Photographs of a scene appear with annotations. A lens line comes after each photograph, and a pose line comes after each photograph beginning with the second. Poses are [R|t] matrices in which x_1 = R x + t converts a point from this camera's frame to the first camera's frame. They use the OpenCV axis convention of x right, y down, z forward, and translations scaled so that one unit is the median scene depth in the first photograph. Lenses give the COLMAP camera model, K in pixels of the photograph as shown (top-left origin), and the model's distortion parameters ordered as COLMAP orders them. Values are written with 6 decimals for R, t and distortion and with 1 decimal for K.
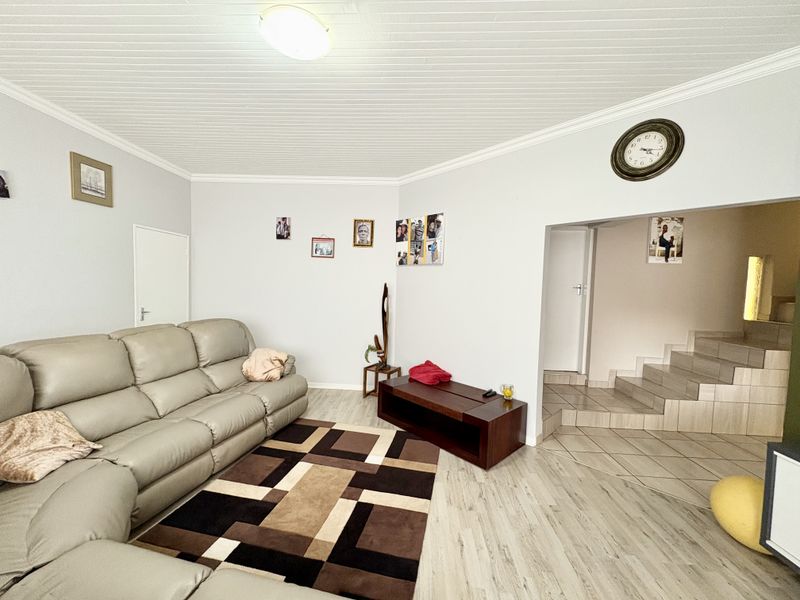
lens RADIAL K [[318.8, 0, 400.0], [0, 318.8, 300.0], [0, 0, 1]] dist [0.002042, 0.000032]
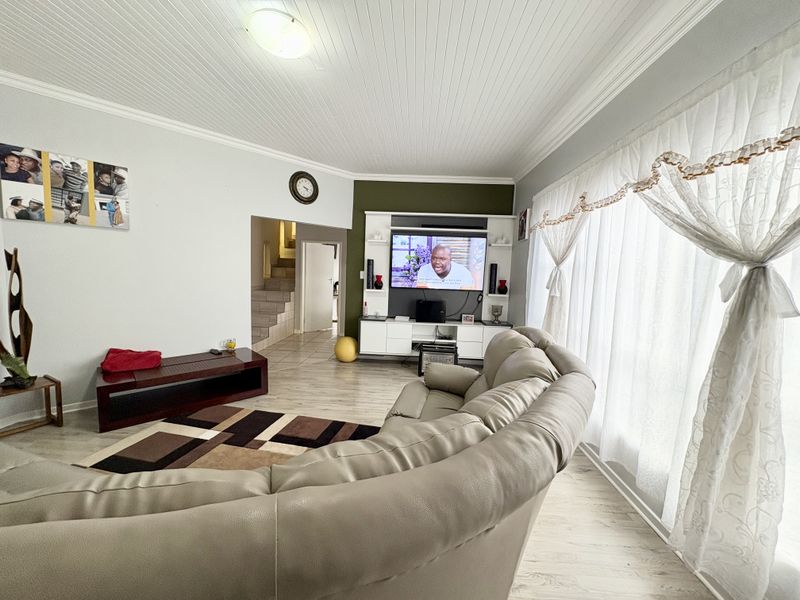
lens RADIAL K [[318.8, 0, 400.0], [0, 318.8, 300.0], [0, 0, 1]] dist [0.002042, 0.000032]
pose [[-0.002696, -0.119374, 0.992846, -0.866789], [0.010158, 0.992795, 0.119395, -0.026595], [-0.999945, 0.010407, -0.001464, 0.338584]]
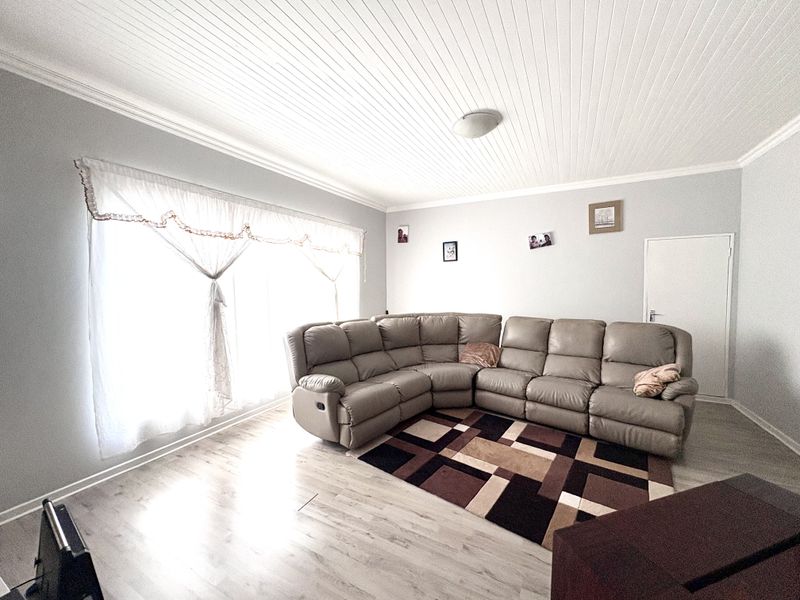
lens RADIAL K [[318.8, 0, 400.0], [0, 318.8, 300.0], [0, 0, 1]] dist [0.002042, 0.000032]
pose [[-0.422801, 0.014710, -0.906103, 0.707378], [-0.048159, 0.998091, 0.038675, -0.015059], [0.904942, 0.059989, -0.421285, 0.780734]]
